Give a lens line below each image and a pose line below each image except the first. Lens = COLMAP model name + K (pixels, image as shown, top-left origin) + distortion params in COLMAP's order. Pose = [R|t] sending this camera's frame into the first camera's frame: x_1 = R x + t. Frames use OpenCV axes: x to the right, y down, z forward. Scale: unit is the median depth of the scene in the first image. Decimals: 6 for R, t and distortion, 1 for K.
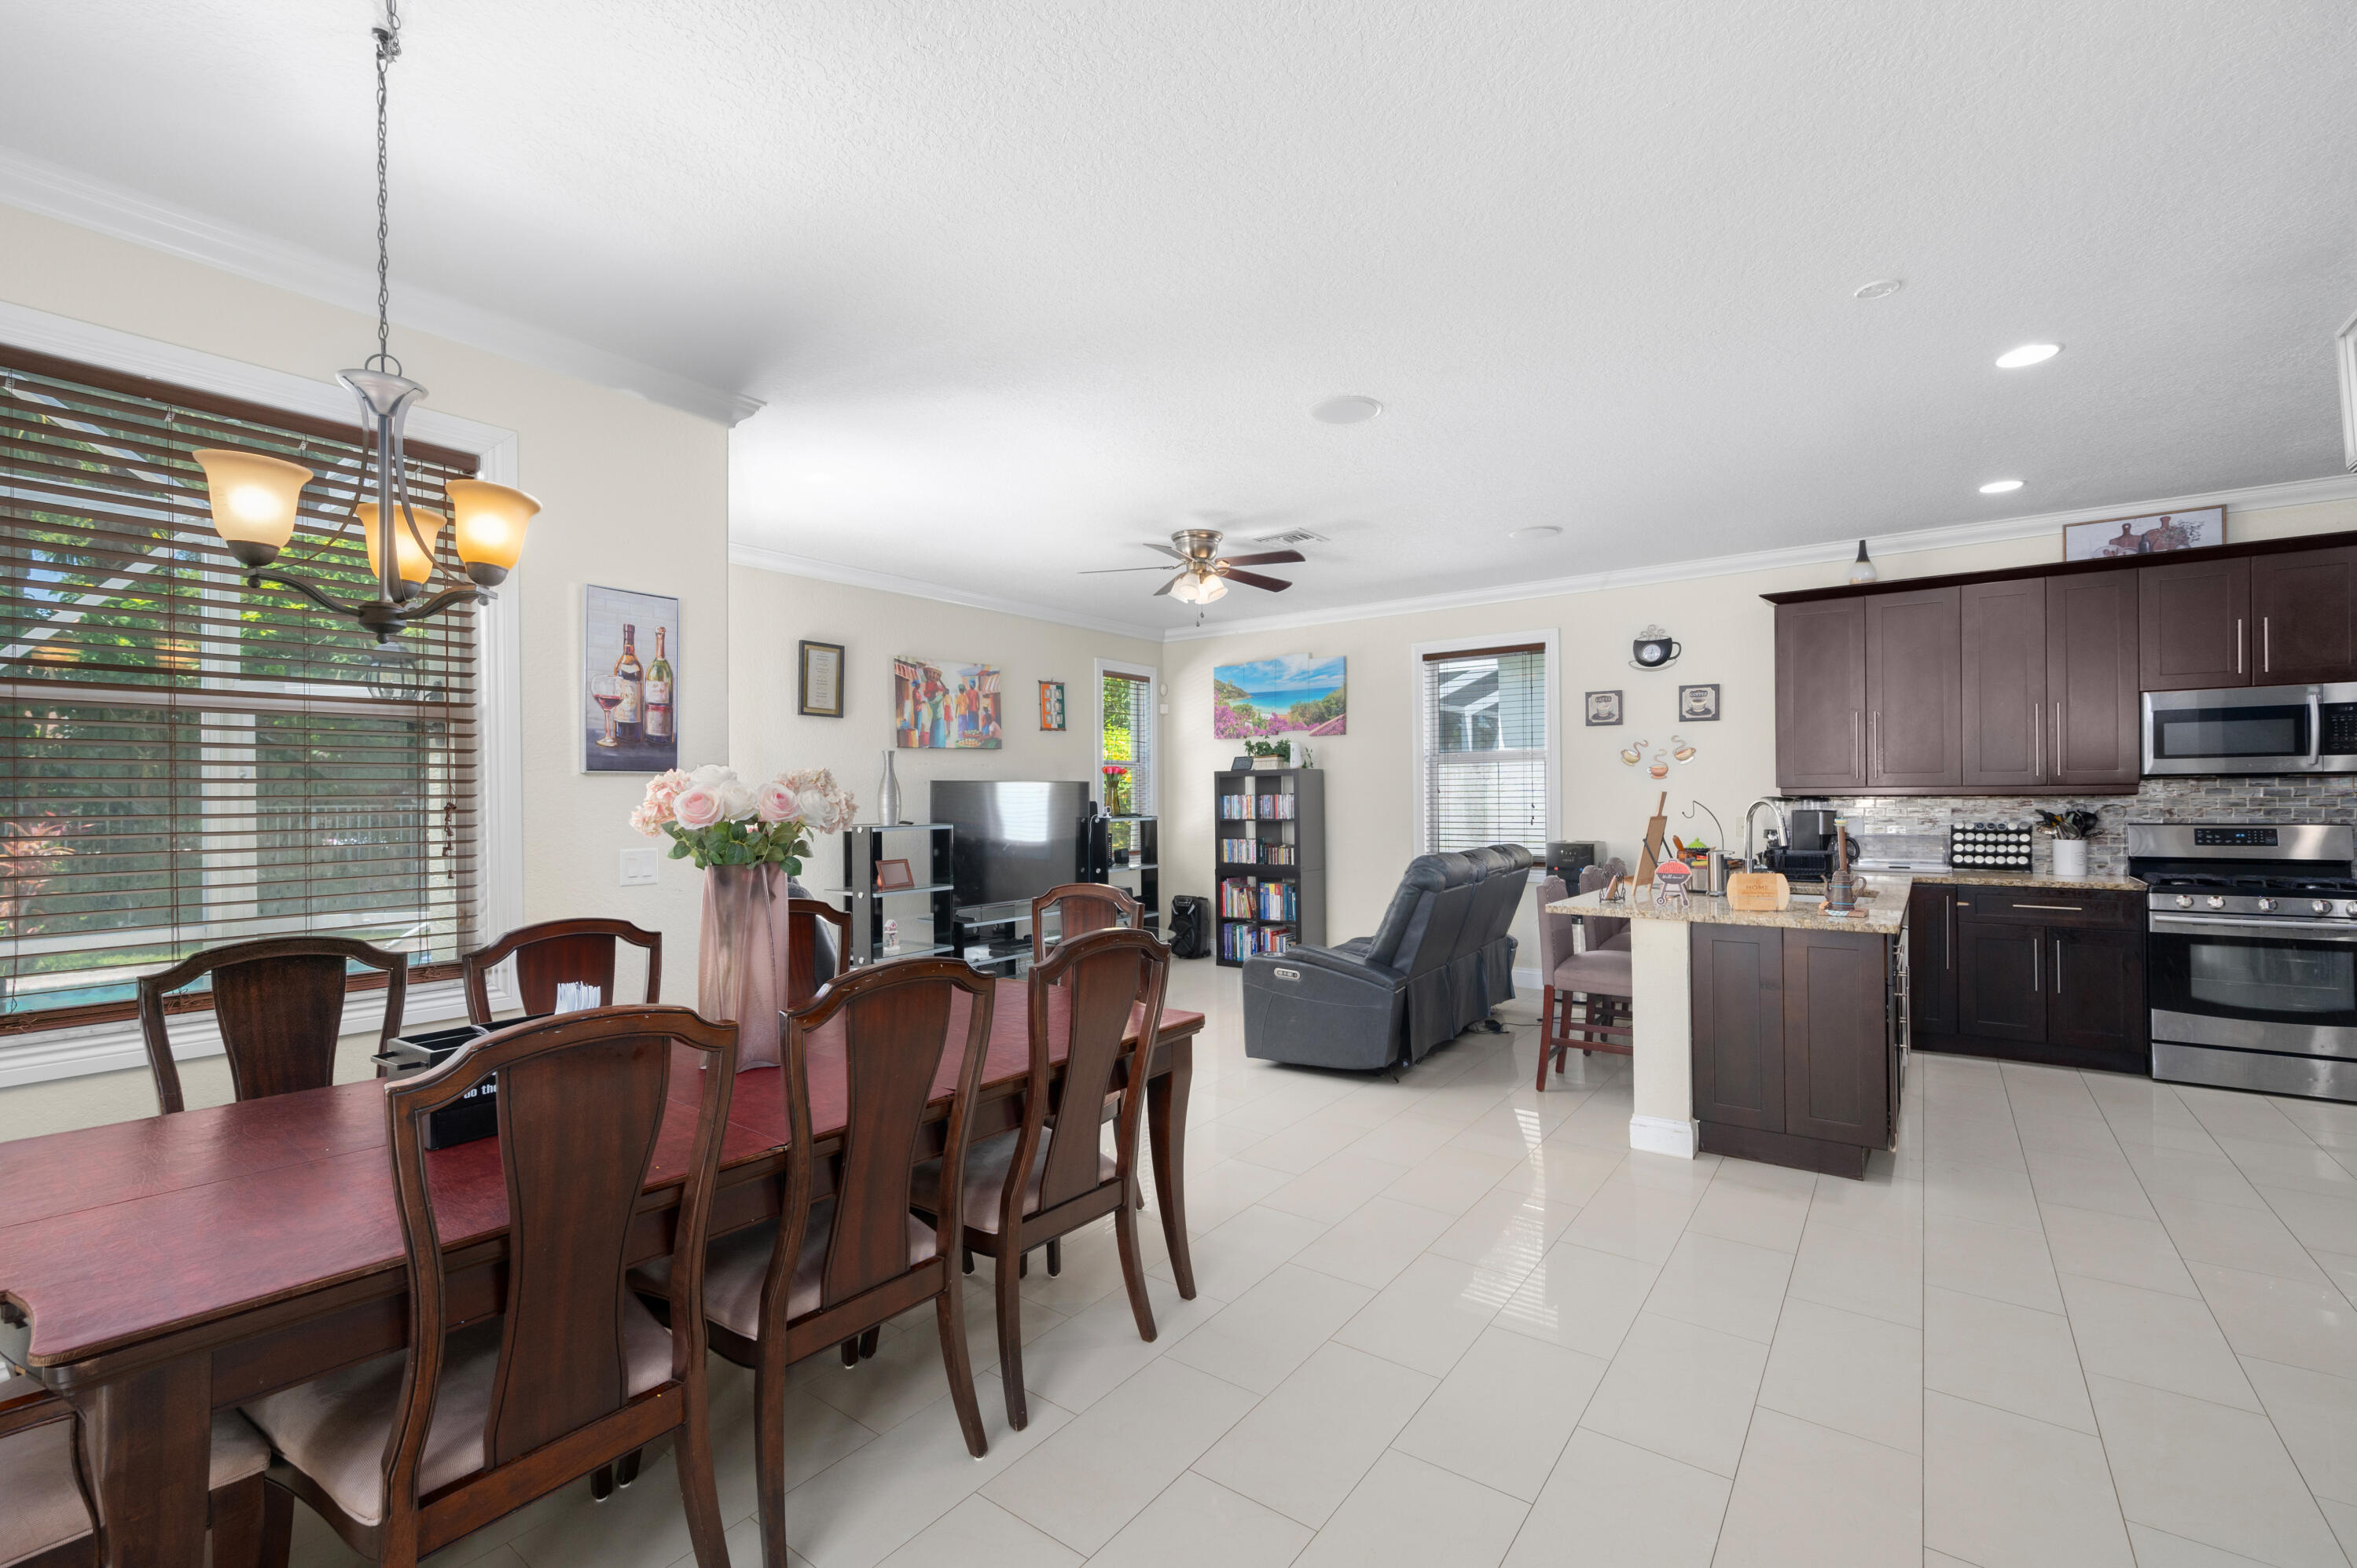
lens RADIAL K [[1006.0, 0, 1161.9], [0, 1006.0, 796.4], [0, 0, 1]] dist [-0.003260, 0.000950]
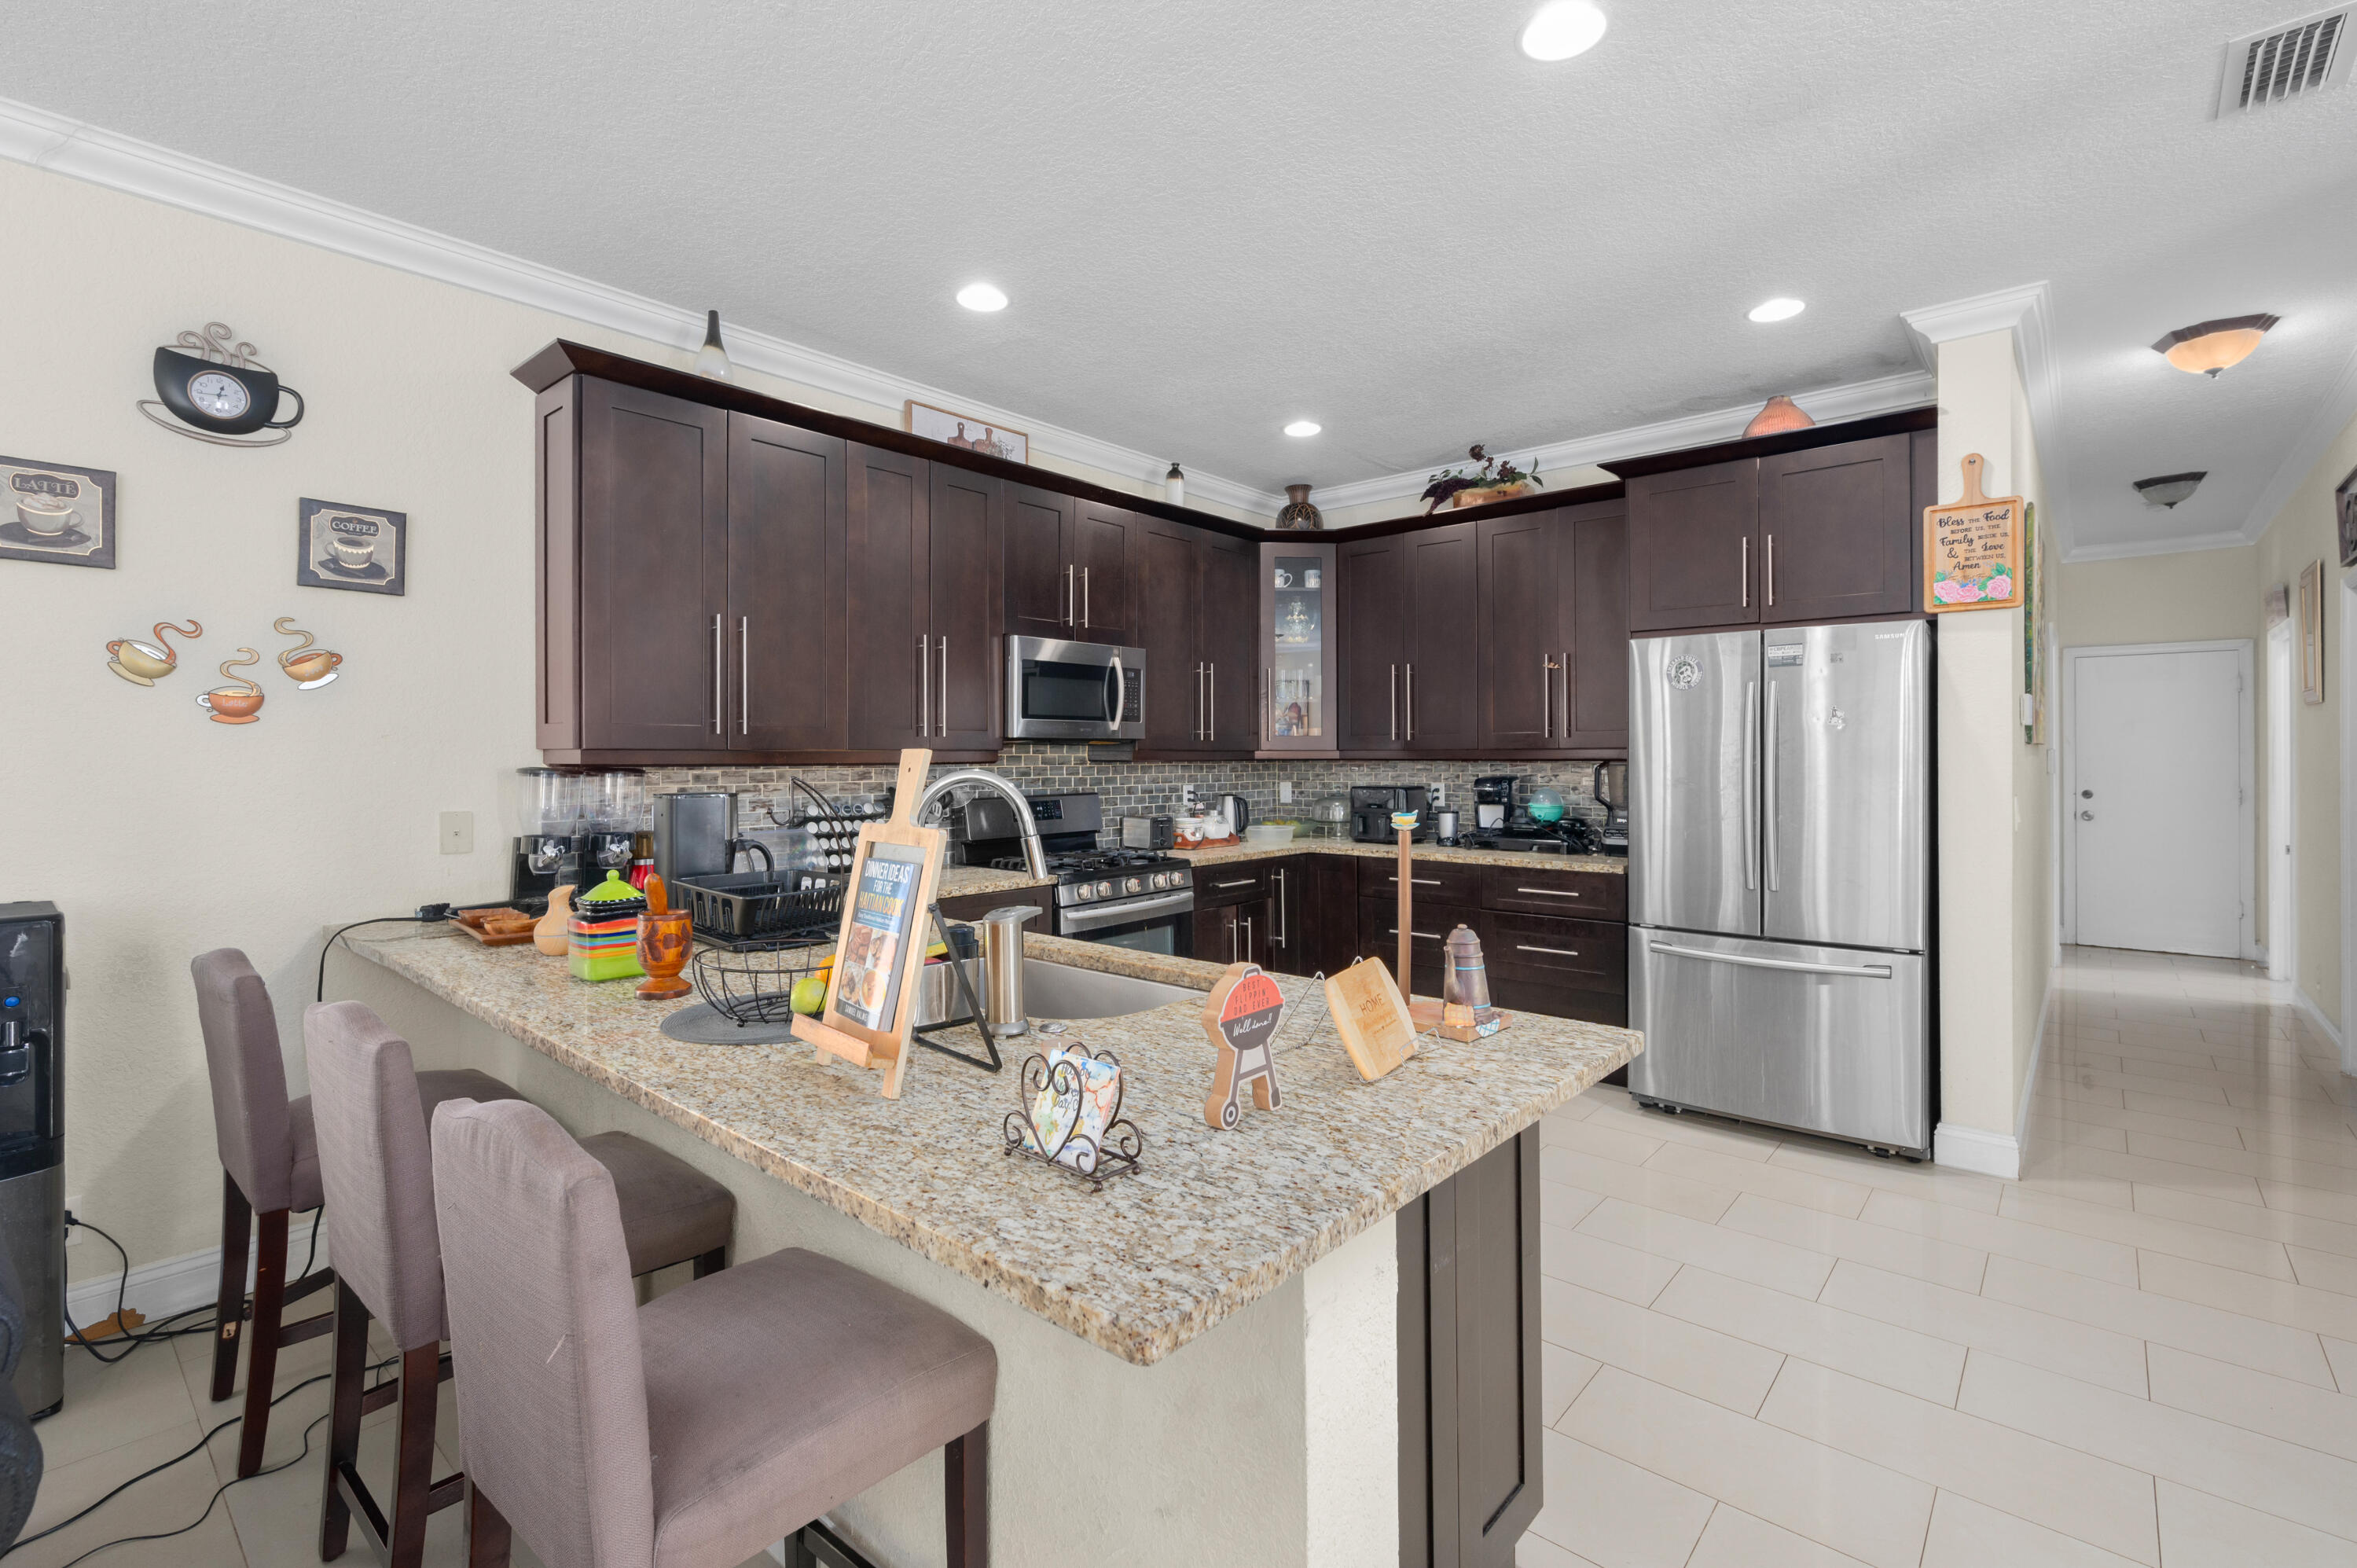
lens RADIAL K [[1055.9, 0, 1185.0], [0, 1055.9, 747.5], [0, 0, 1]] dist [0.004326, -0.000181]
pose [[0.077941, 0.014857, 0.996847, 0.109635], [0.003233, 0.999880, -0.015155, -0.000517], [-0.996953, 0.004404, 0.077884, 0.582724]]
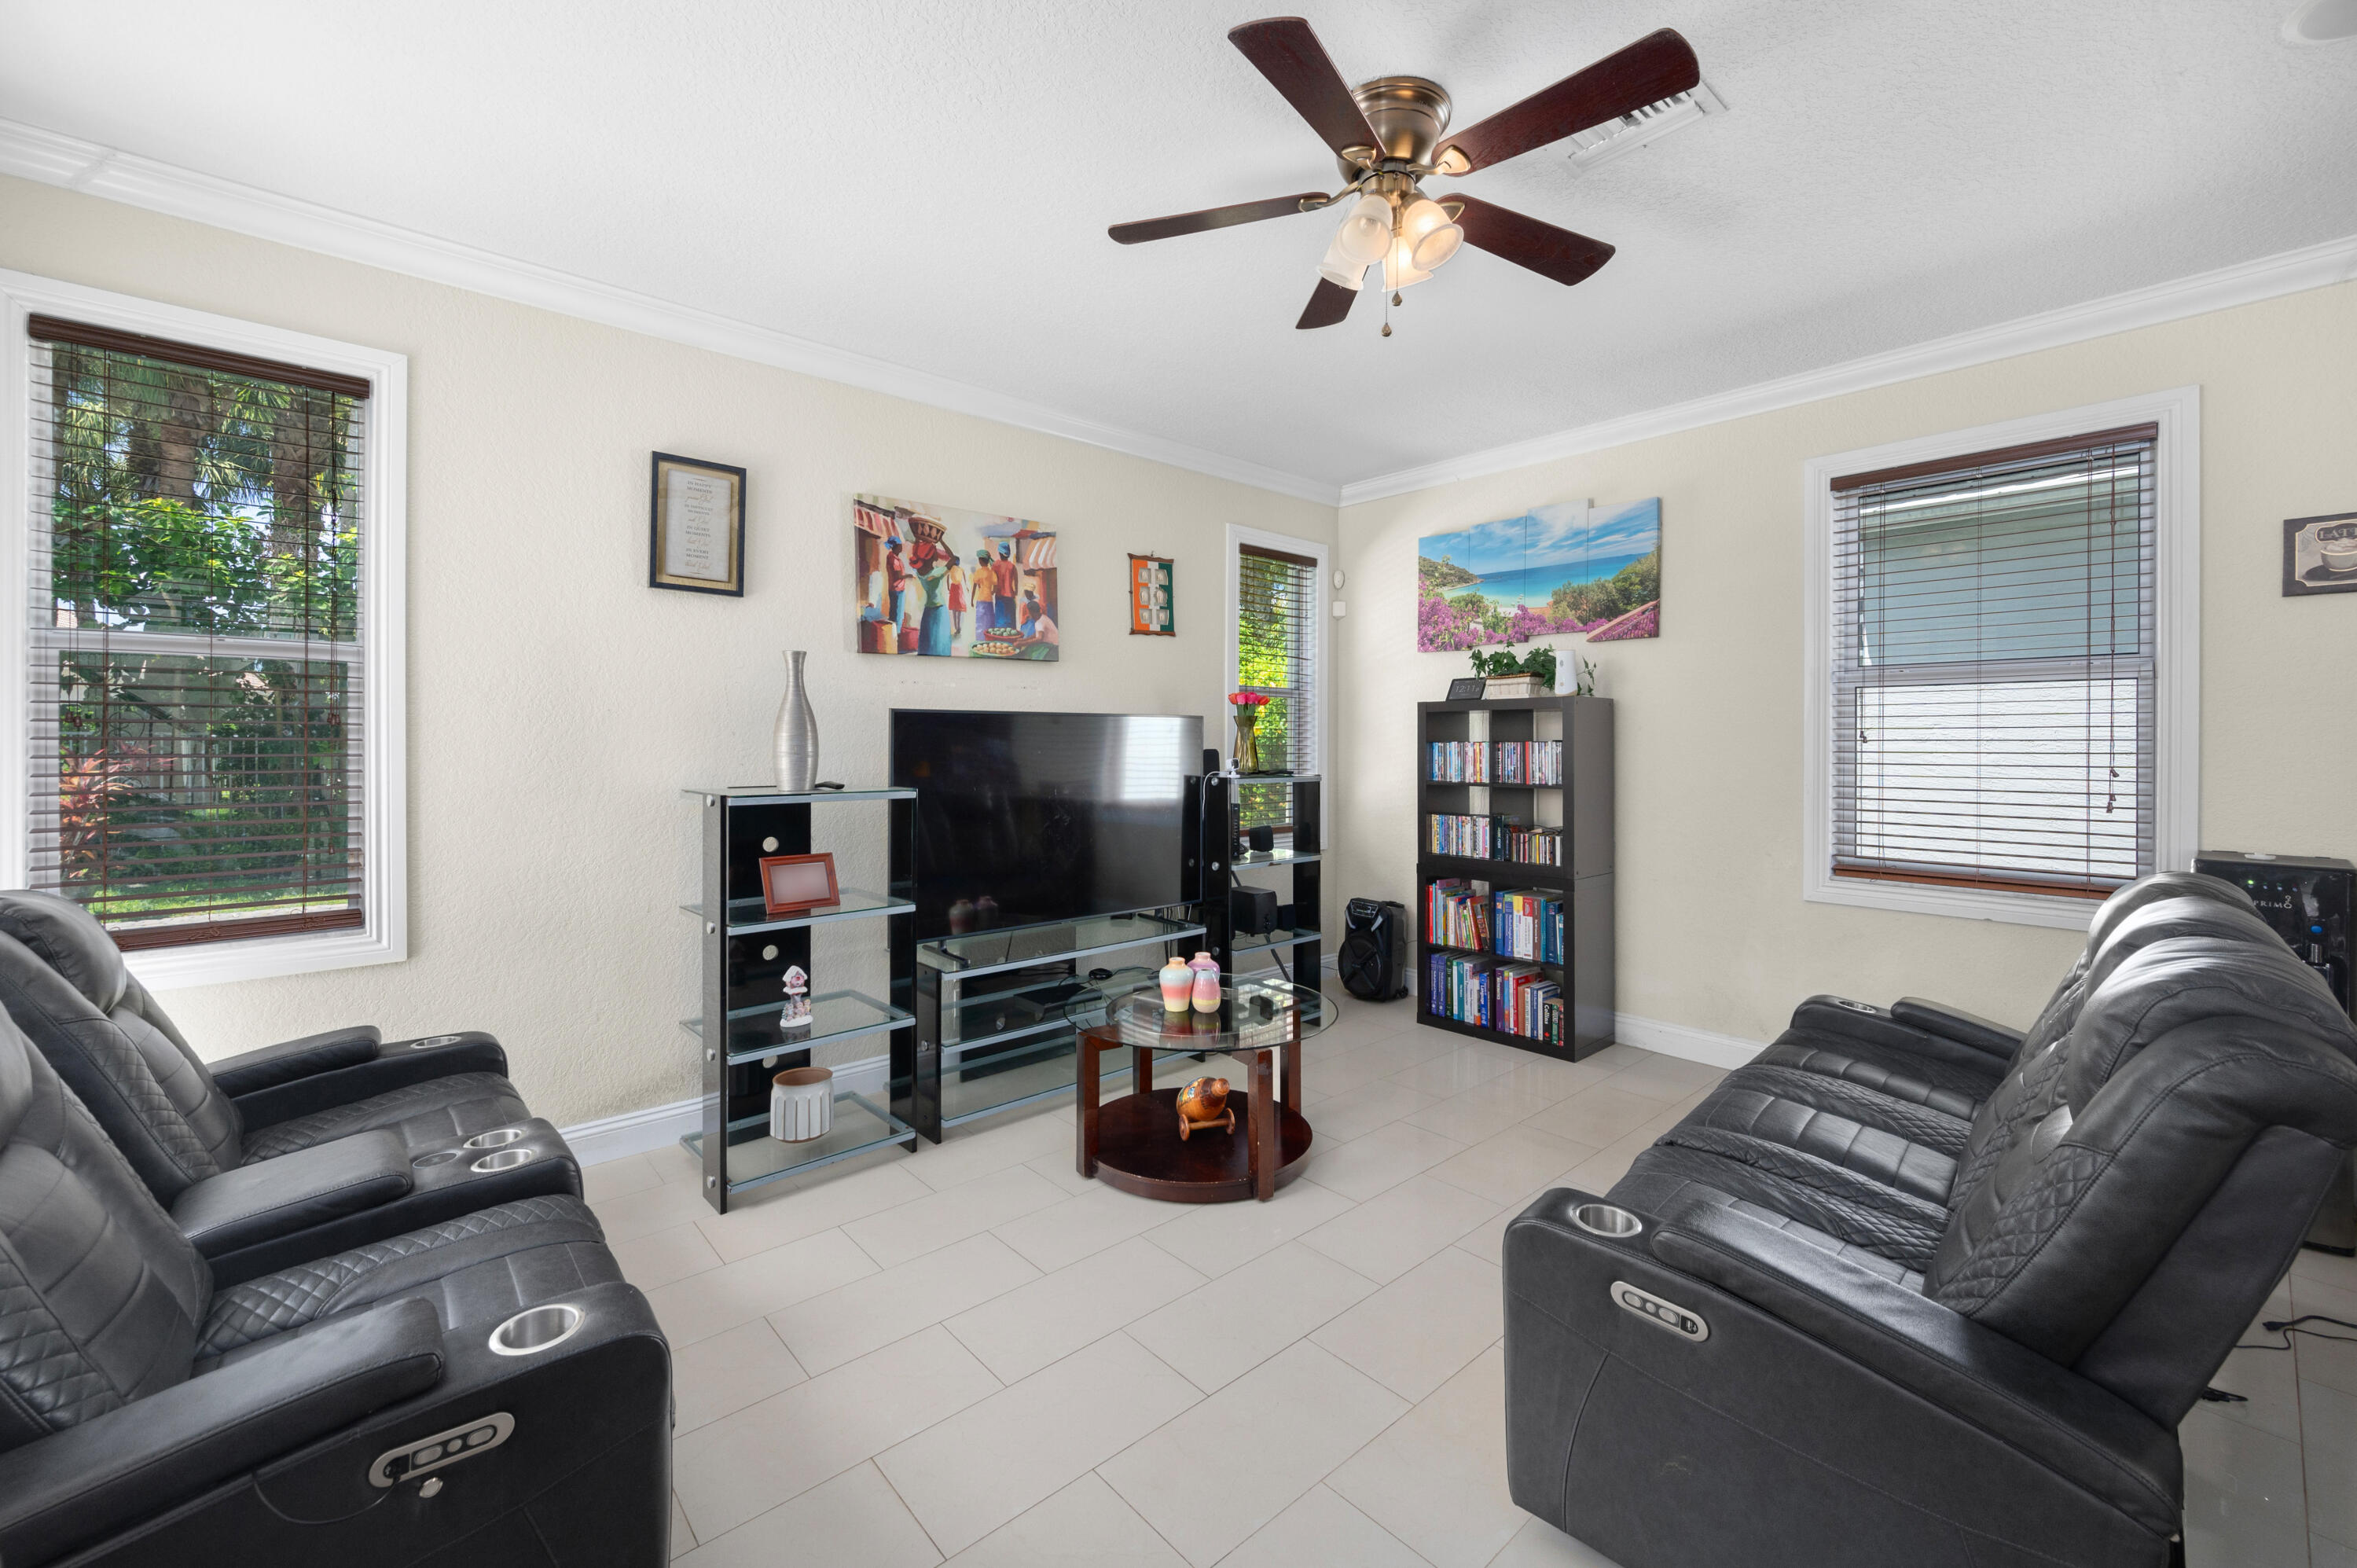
lens RADIAL K [[939.4, 0, 1165.9], [0, 939.4, 741.6], [0, 0, 1]] dist [-0.000848, 0.000164]
pose [[0.979174, 0.011988, -0.202668, 0.022134], [-0.011725, 0.999928, 0.002498, -0.000797], [0.202683, -0.000070, 0.979244, 0.496444]]
